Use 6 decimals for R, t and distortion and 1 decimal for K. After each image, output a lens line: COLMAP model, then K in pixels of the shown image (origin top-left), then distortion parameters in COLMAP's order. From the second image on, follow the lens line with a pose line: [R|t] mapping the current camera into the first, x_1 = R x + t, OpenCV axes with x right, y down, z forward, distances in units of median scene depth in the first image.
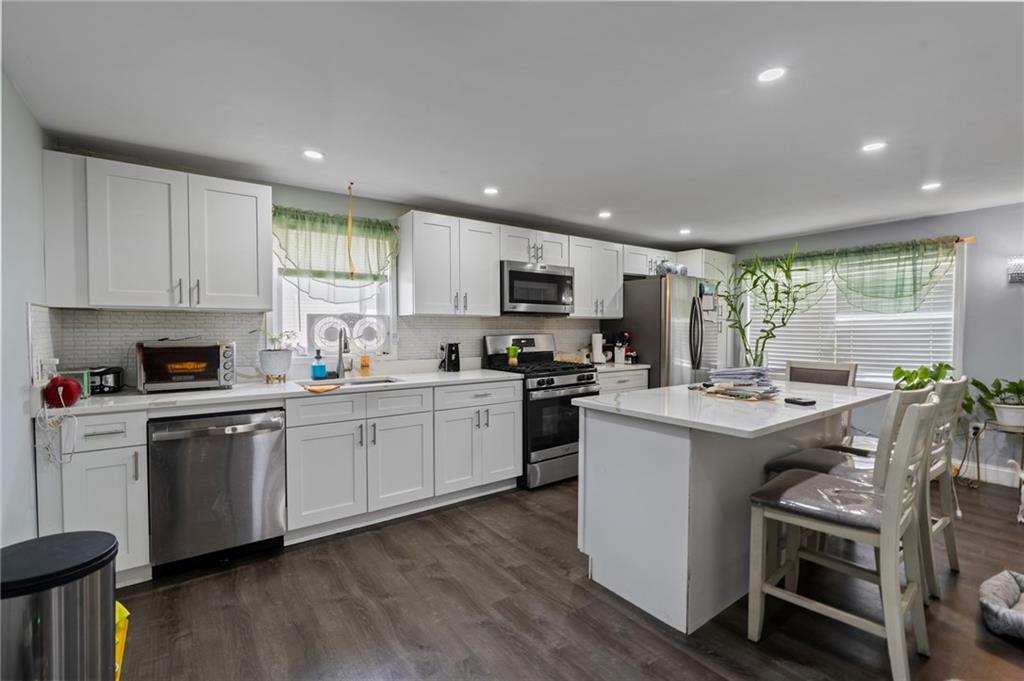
lens RADIAL K [[466.4, 0, 509.0], [0, 466.4, 339.8], [0, 0, 1]] dist [-0.000118, 0.000050]
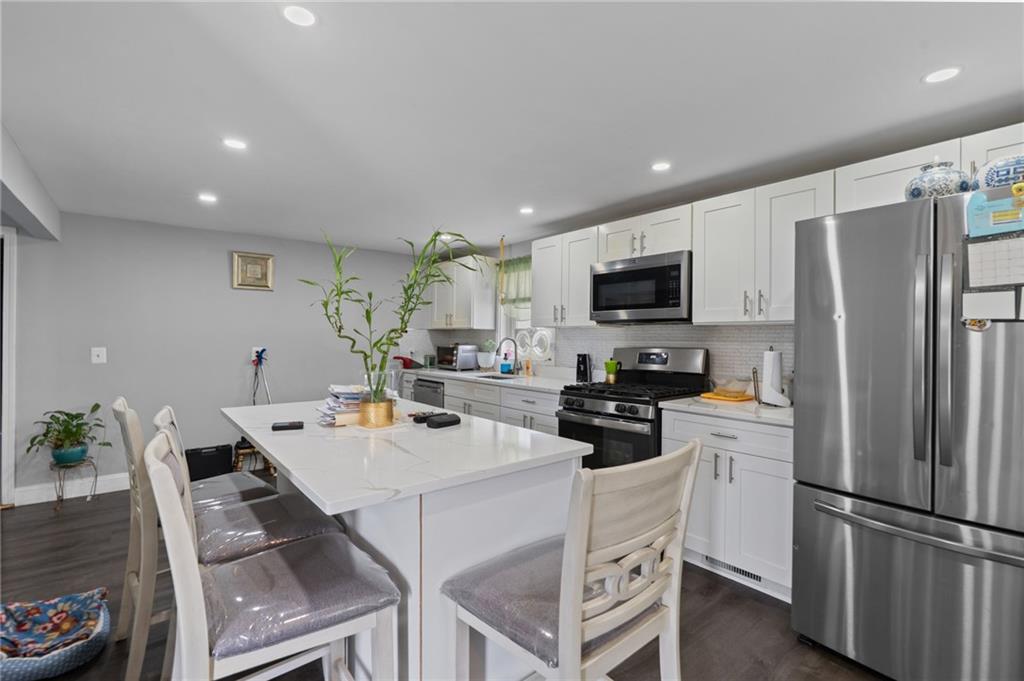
lens RADIAL K [[466.4, 0, 509.7], [0, 466.4, 339.1], [0, 0, 1]] dist [-0.000118, 0.000050]
pose [[0.031025, 0.006515, -0.999497, 0.967127], [-0.026076, 0.999644, 0.005707, -0.028948], [0.999178, 0.025885, 0.031183, 0.880684]]
